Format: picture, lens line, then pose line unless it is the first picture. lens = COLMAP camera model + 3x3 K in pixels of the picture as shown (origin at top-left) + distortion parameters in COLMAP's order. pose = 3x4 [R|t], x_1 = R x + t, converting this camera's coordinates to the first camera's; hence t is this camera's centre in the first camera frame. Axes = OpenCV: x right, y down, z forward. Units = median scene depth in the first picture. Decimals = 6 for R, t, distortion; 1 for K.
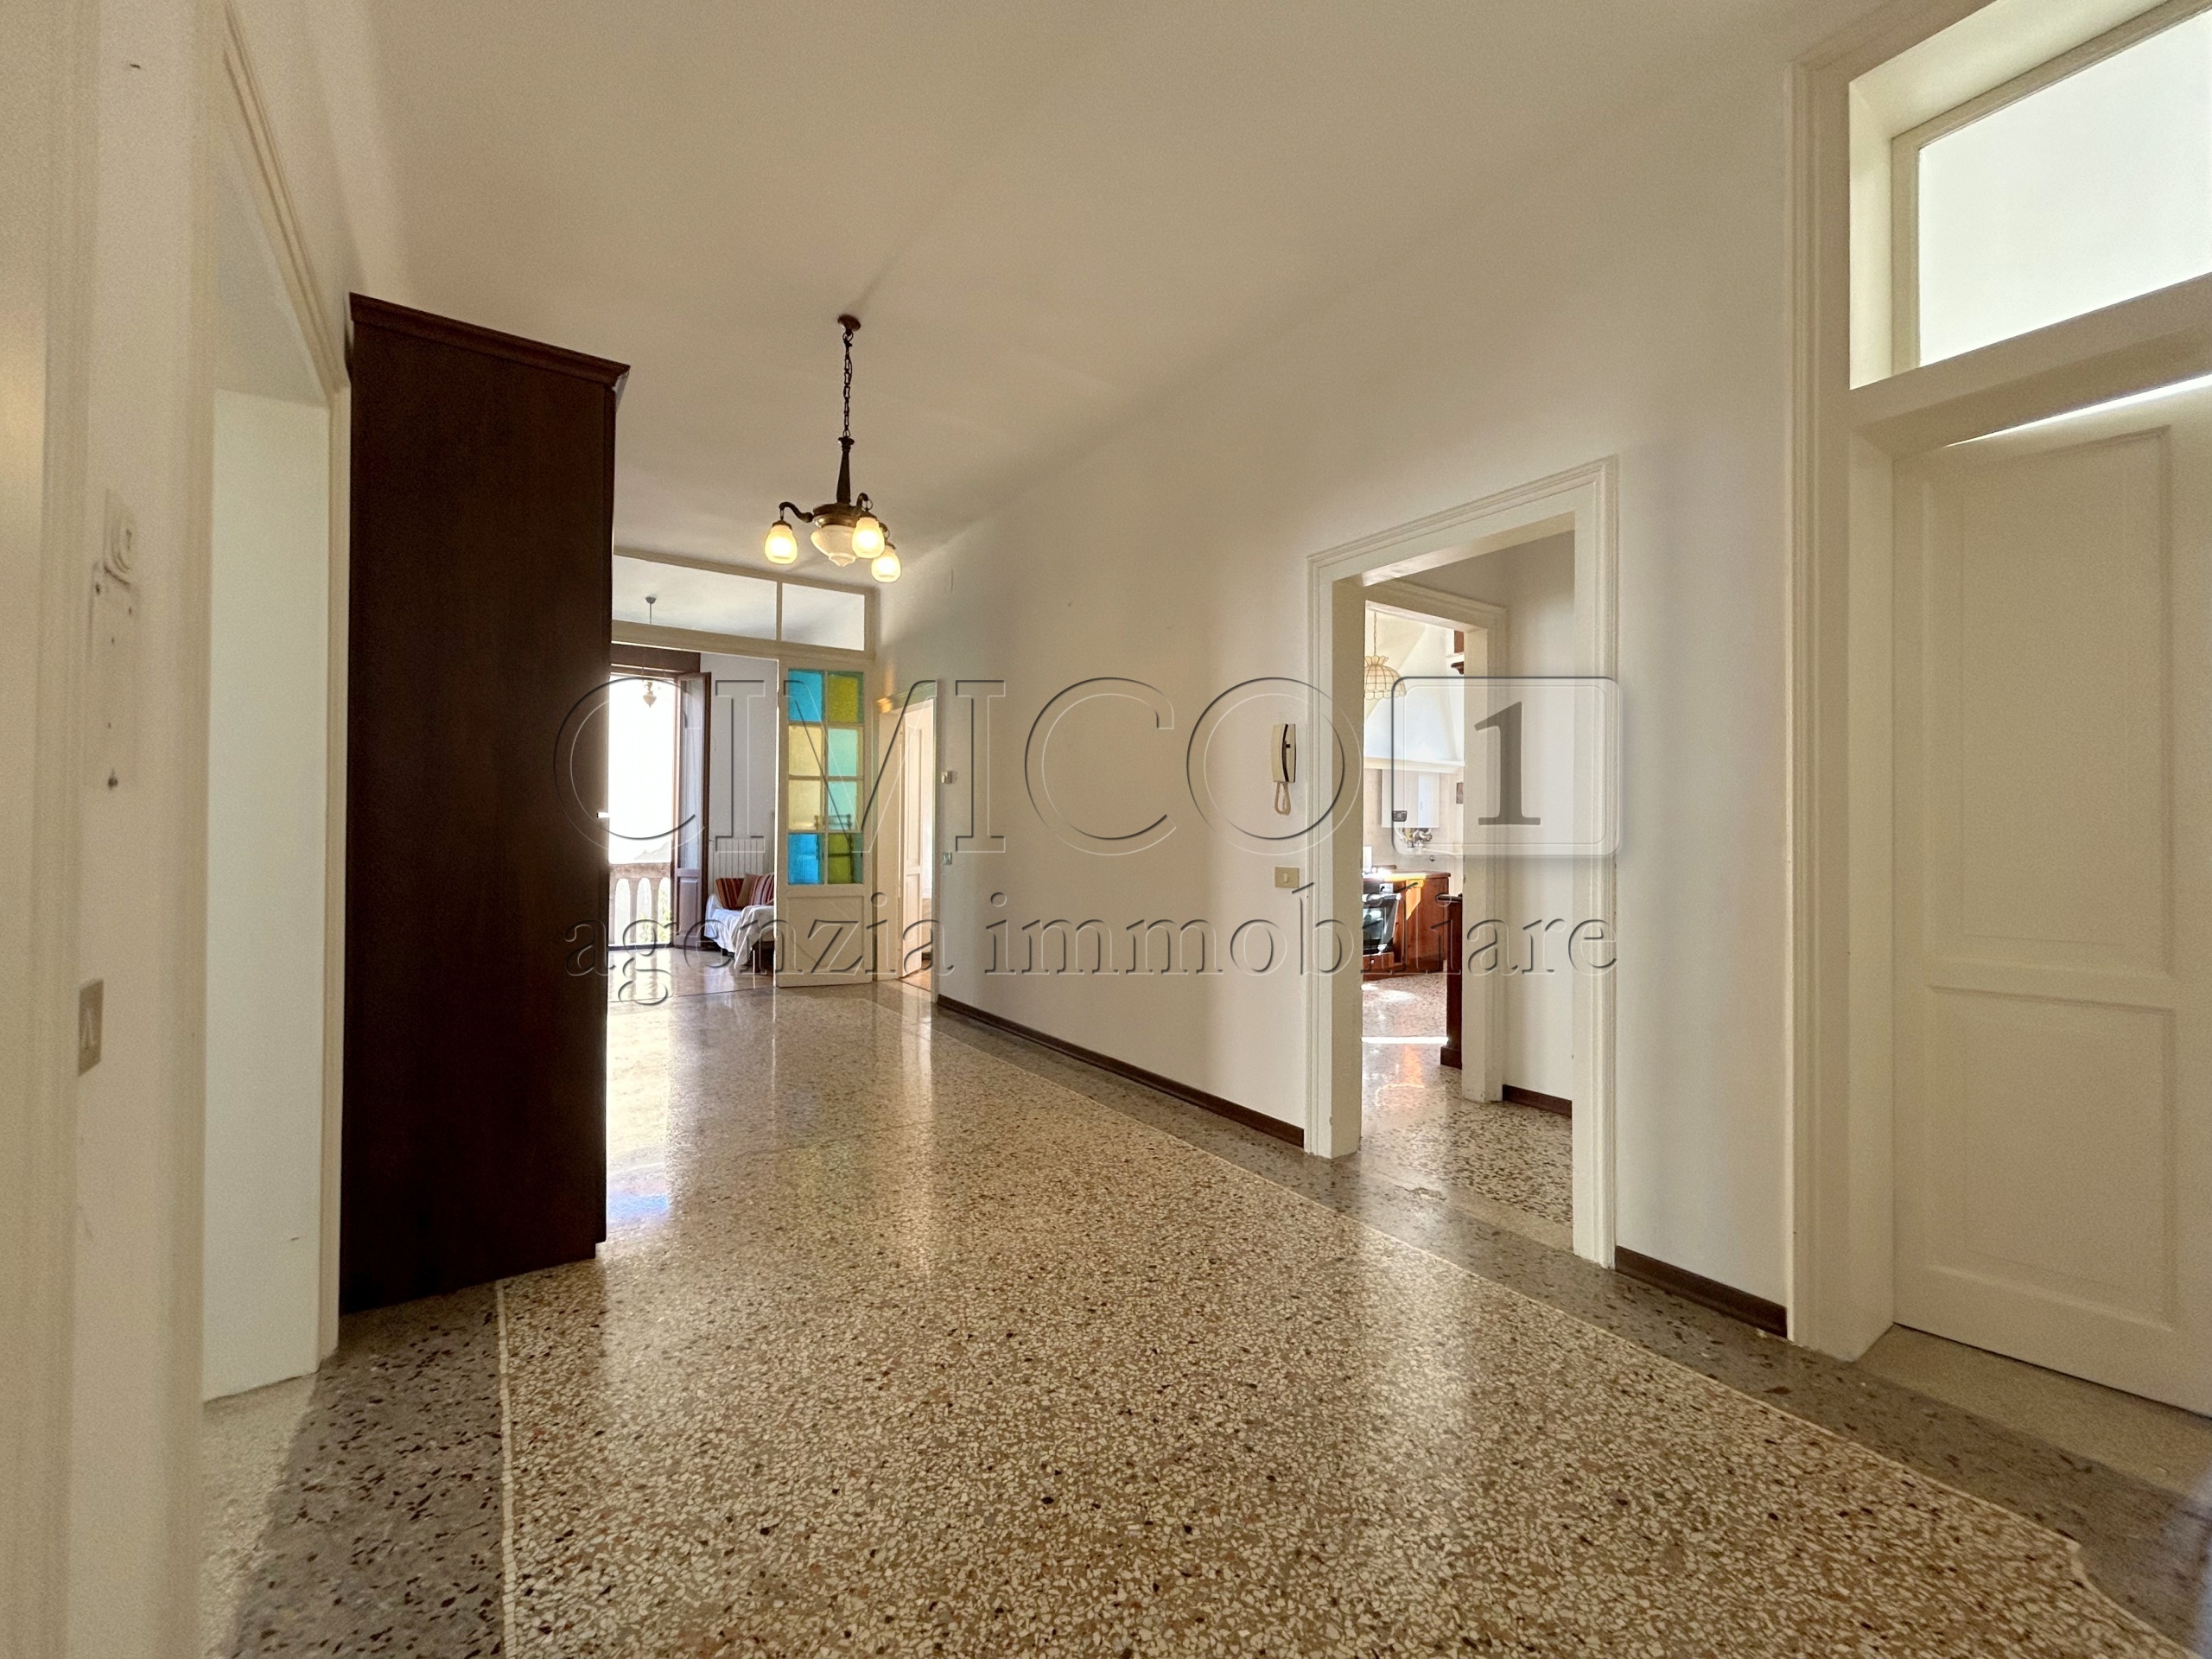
lens RADIAL K [[907.9, 0, 1108.4], [0, 907.9, 829.7], [0, 0, 1]] dist [-0.014010, 0.015677]
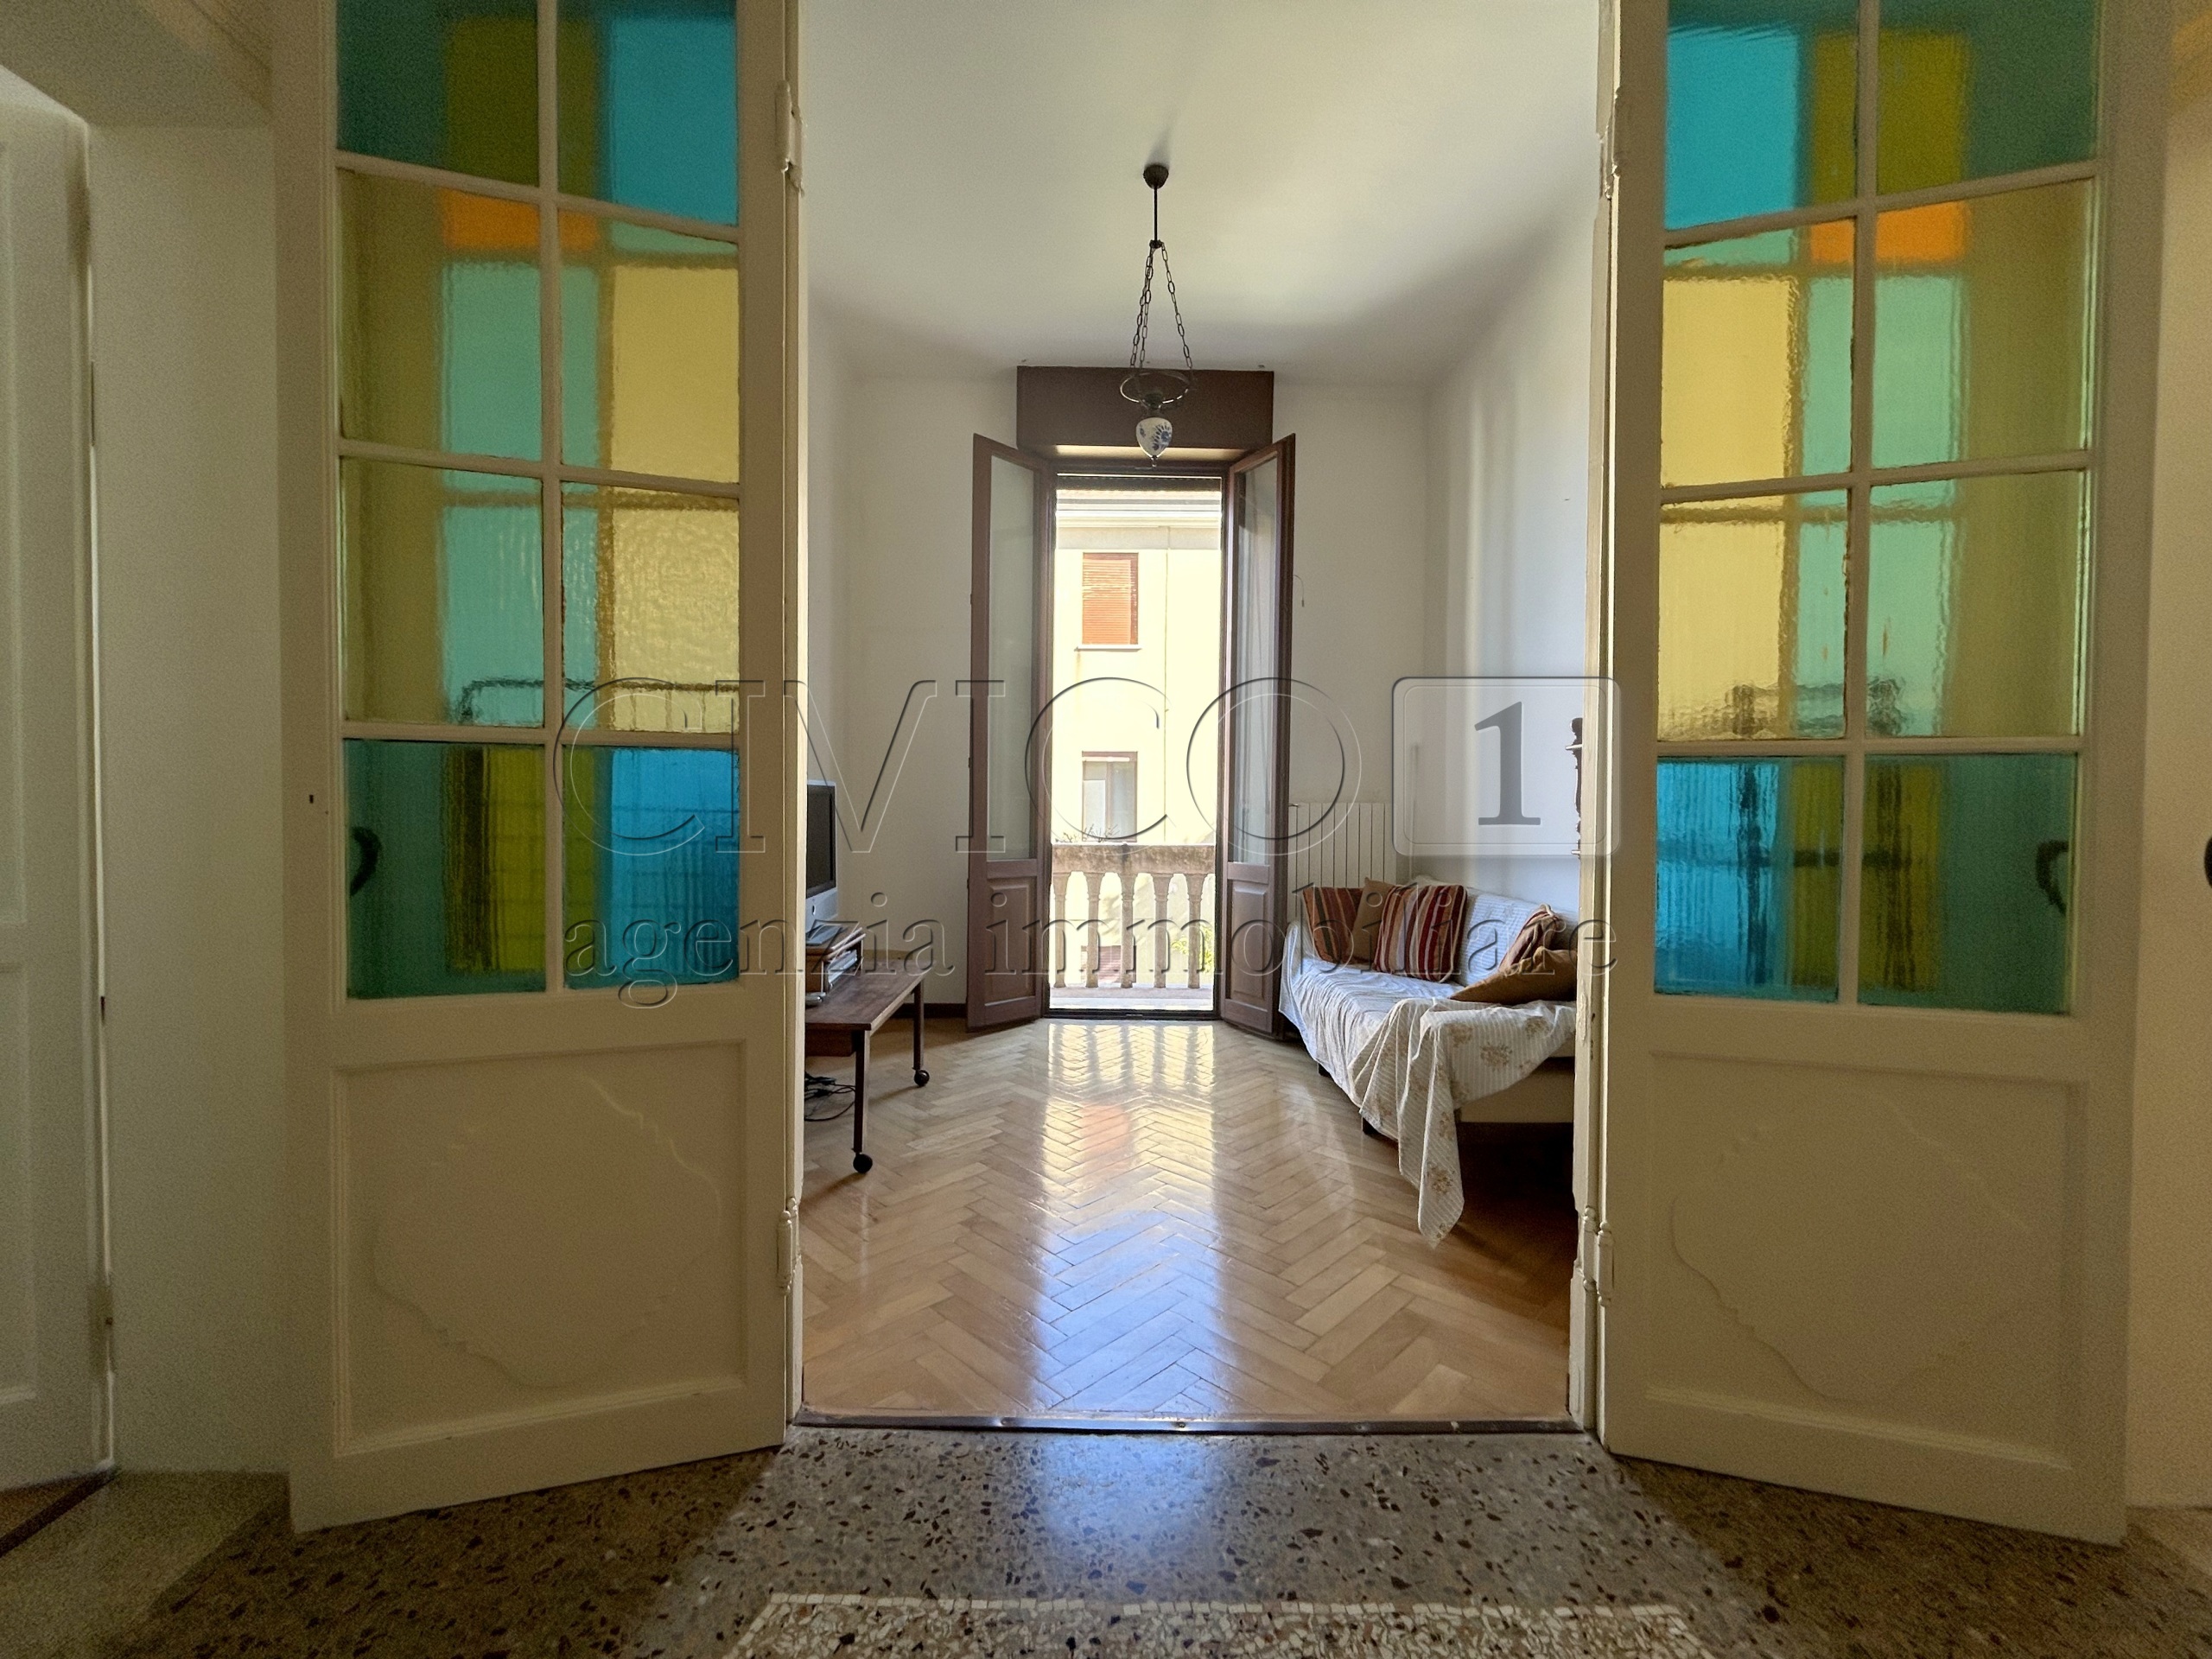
lens RADIAL K [[899.6, 0, 1106.7], [0, 899.6, 819.6], [0, 0, 1]] dist [-0.001700, 0.000555]
pose [[0.826166, 0.009796, -0.563342, -1.061933], [-0.000867, 0.999870, 0.016116, 0.047910], [0.563427, -0.012826, 0.826067, 2.329318]]
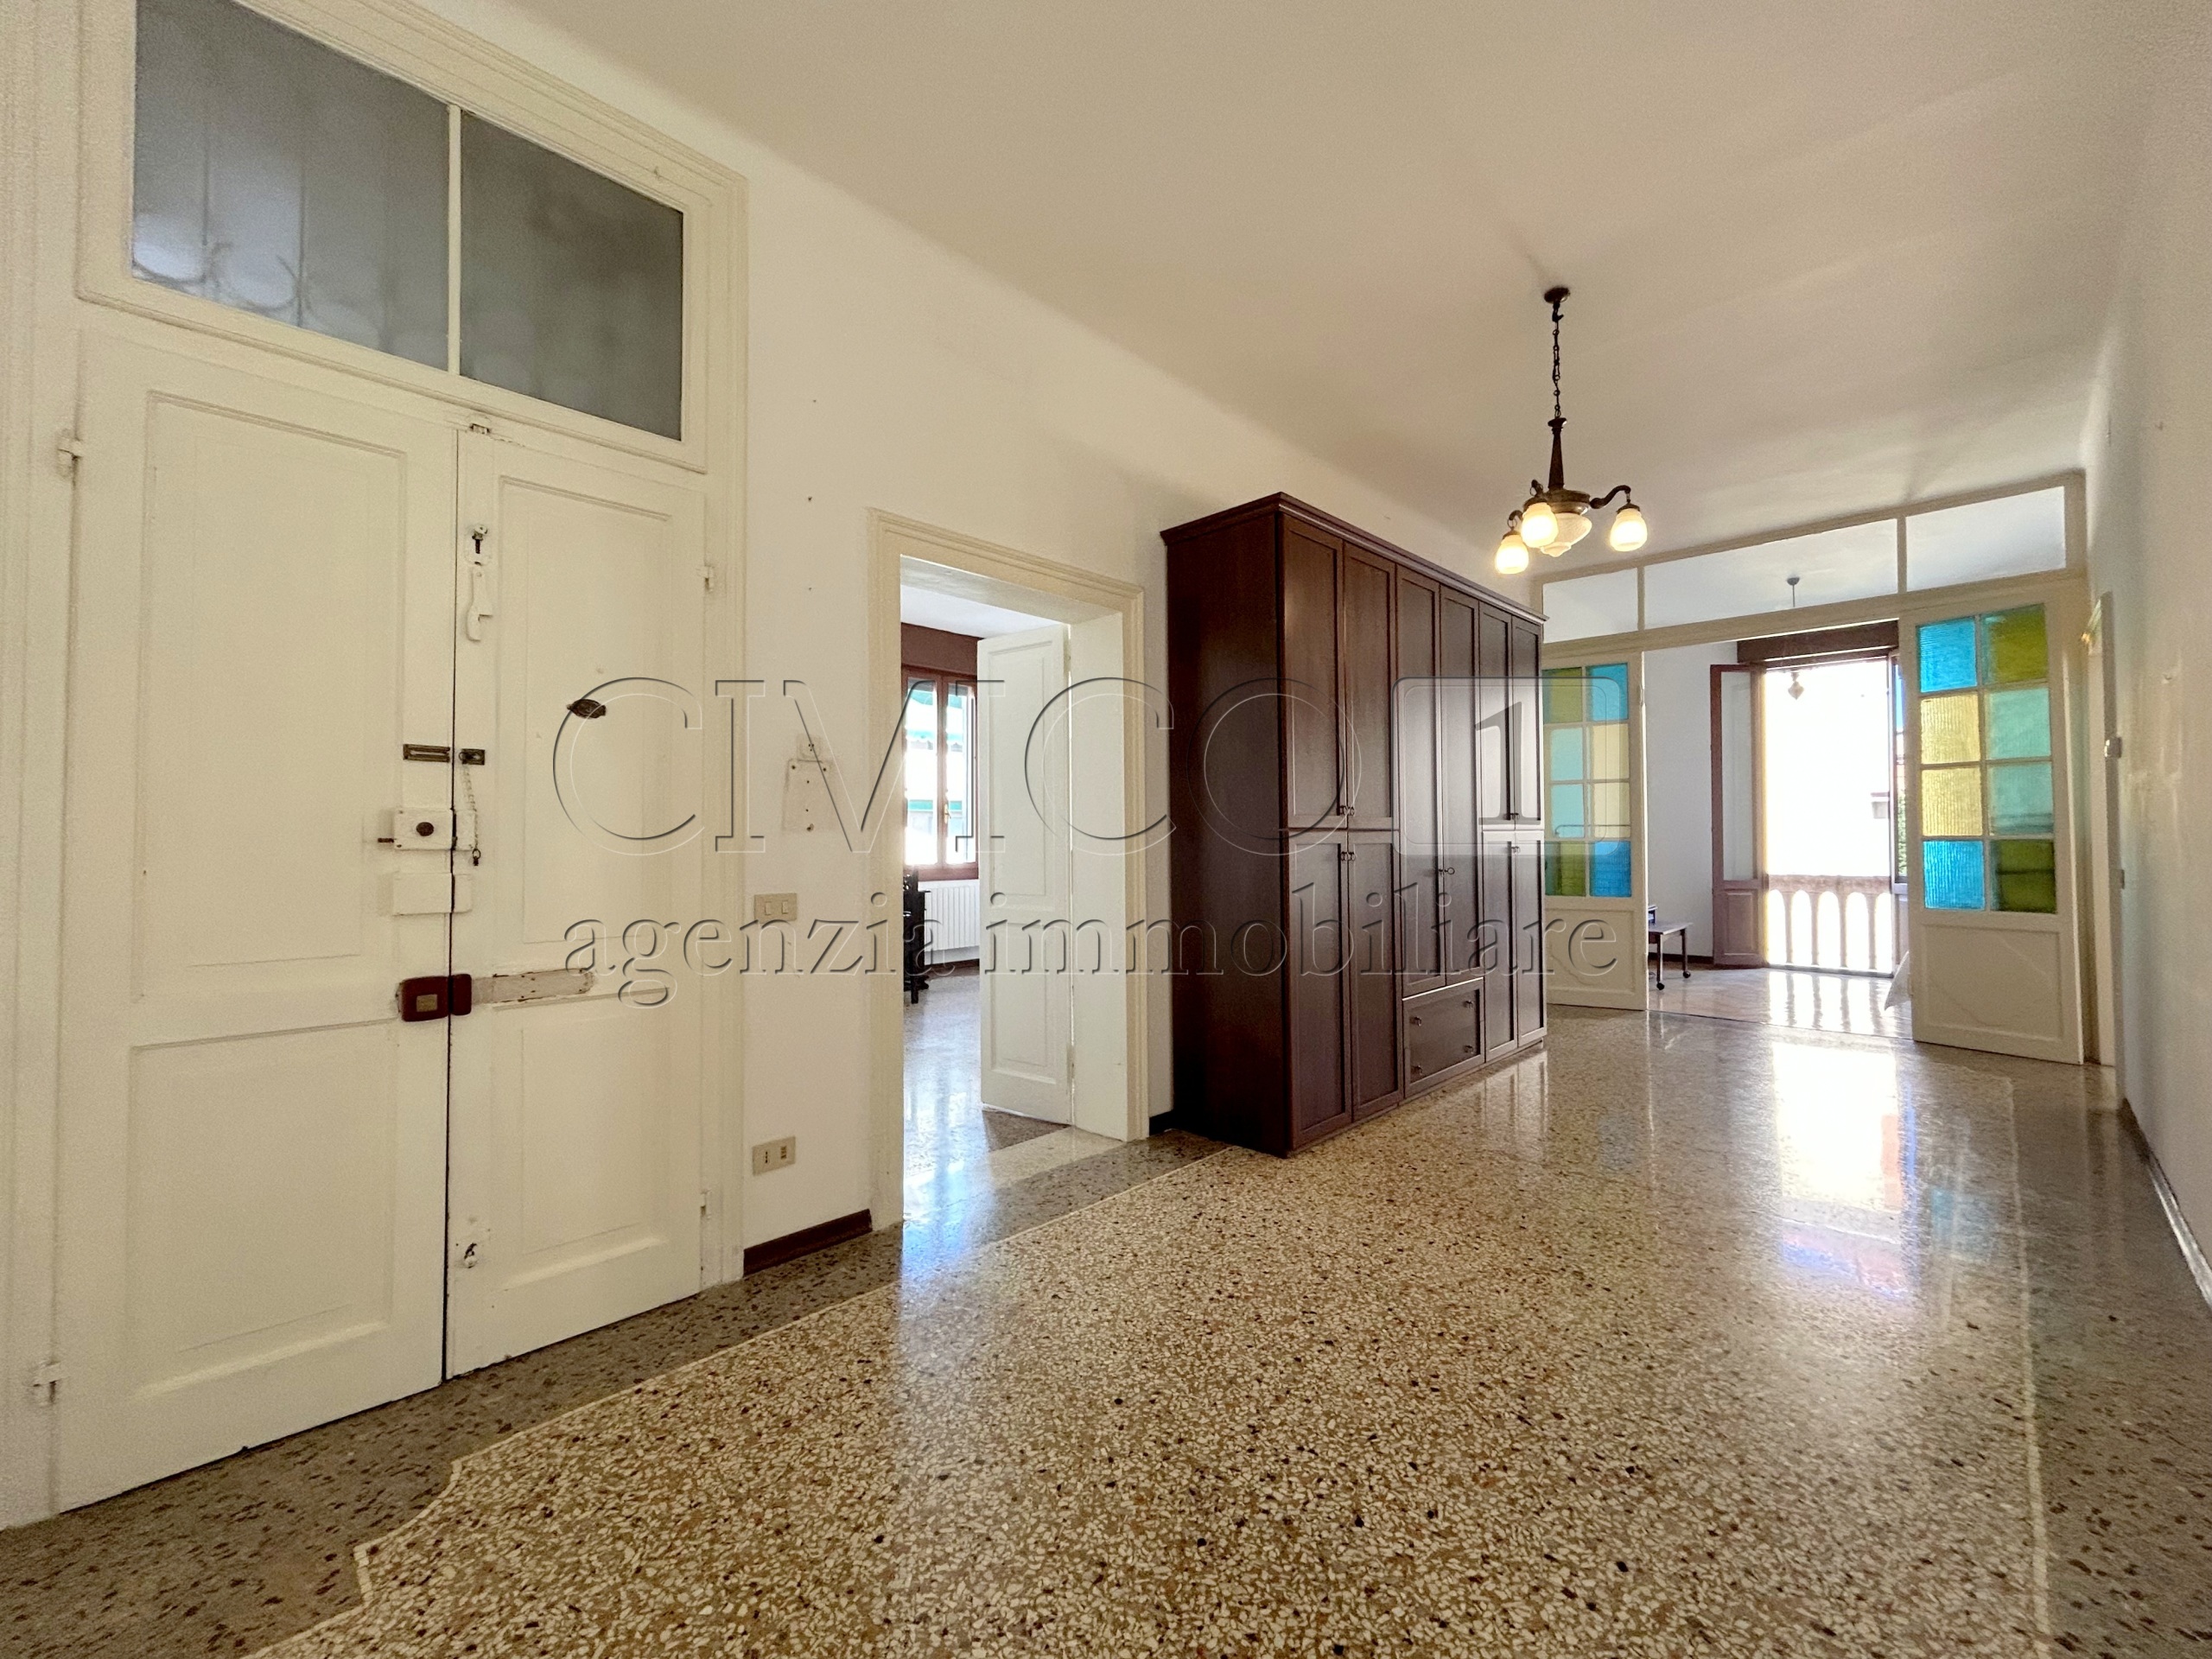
lens RADIAL K [[907.9, 0, 1108.4], [0, 907.9, 829.7], [0, 0, 1]] dist [-0.014010, 0.015677]
pose [[0.194477, -0.021499, -0.980671, 0.817366], [0.010856, 0.999746, -0.019764, 0.008478], [0.980847, -0.006803, 0.194661, 0.556242]]
